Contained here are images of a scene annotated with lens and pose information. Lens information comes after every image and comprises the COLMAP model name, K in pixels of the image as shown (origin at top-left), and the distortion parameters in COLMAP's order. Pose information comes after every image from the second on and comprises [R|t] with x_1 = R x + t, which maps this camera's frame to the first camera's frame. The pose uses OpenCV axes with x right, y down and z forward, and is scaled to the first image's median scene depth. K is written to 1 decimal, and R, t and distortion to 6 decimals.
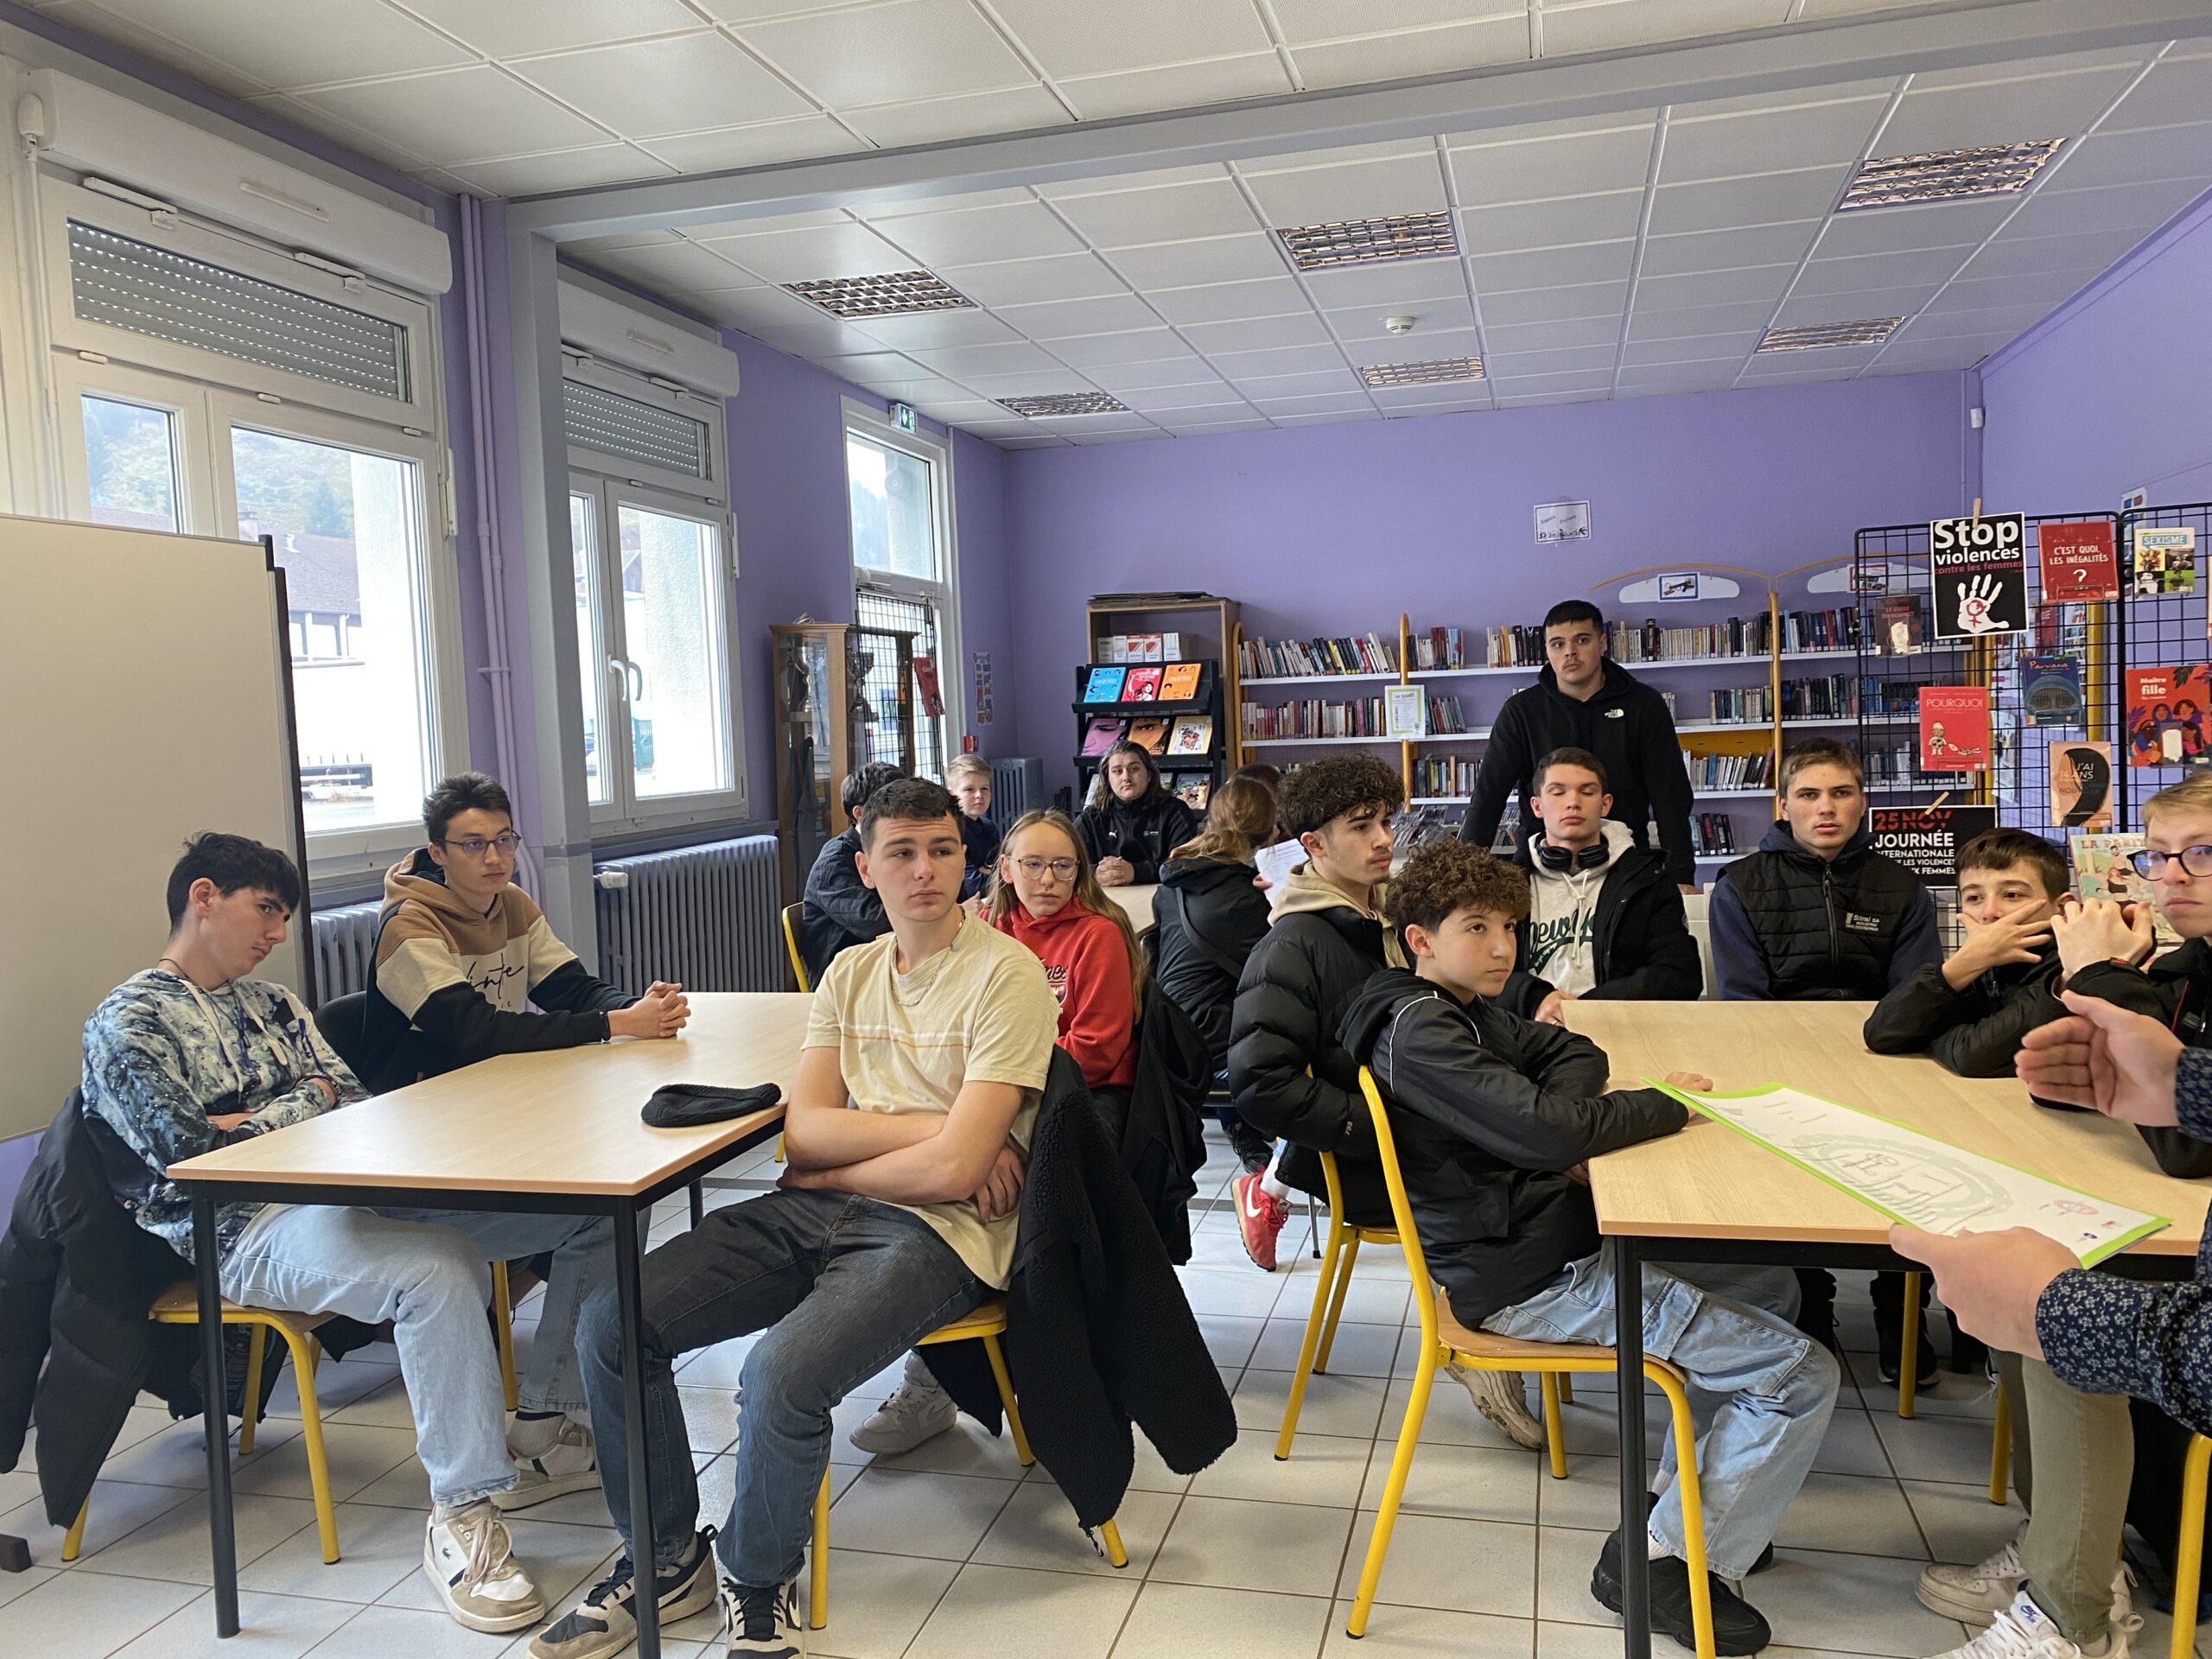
lens RADIAL K [[1680.4, 0, 1106.0], [0, 1680.4, 829.5], [0, 0, 1]] dist [0.275320, -0.445402]
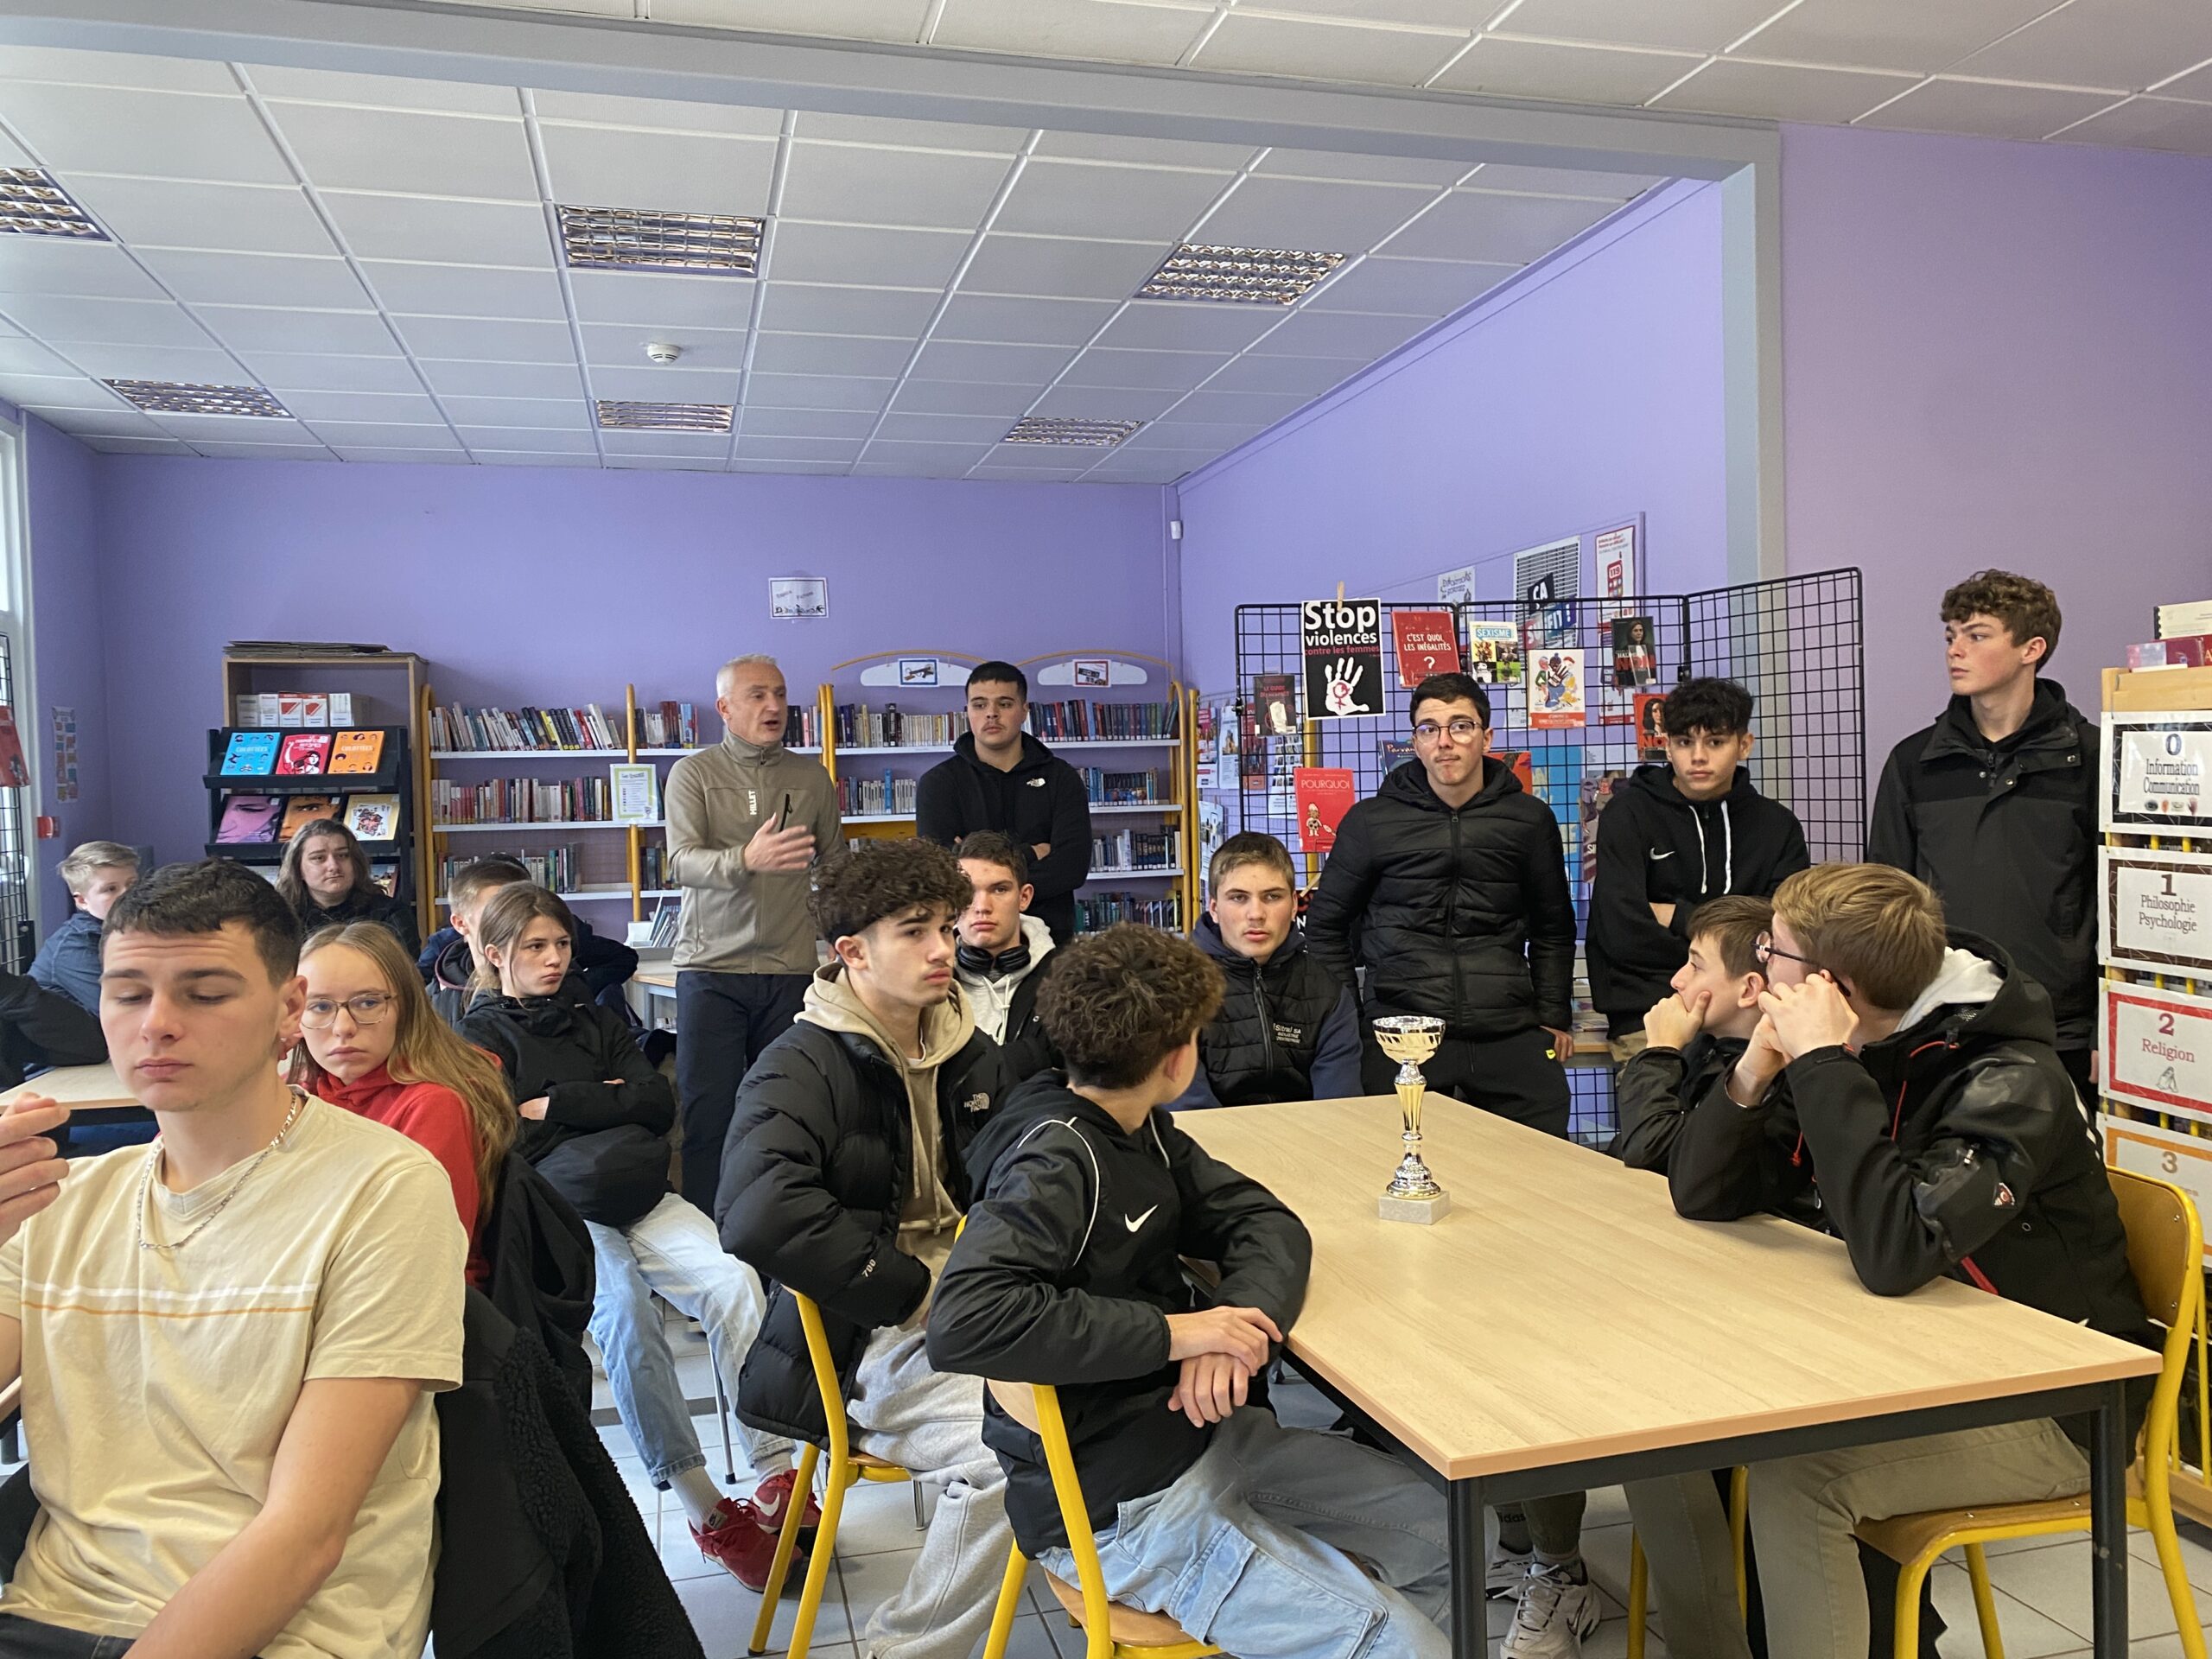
lens RADIAL K [[1671.9, 0, 1115.9], [0, 1671.9, 839.5], [0, 0, 1]] dist [0.020954, -0.006118]
pose [[0.864652, -0.000207, 0.502372, -0.049352], [0.024898, 0.998789, -0.042441, -0.001817], [-0.501754, 0.049204, 0.863610, 0.122420]]
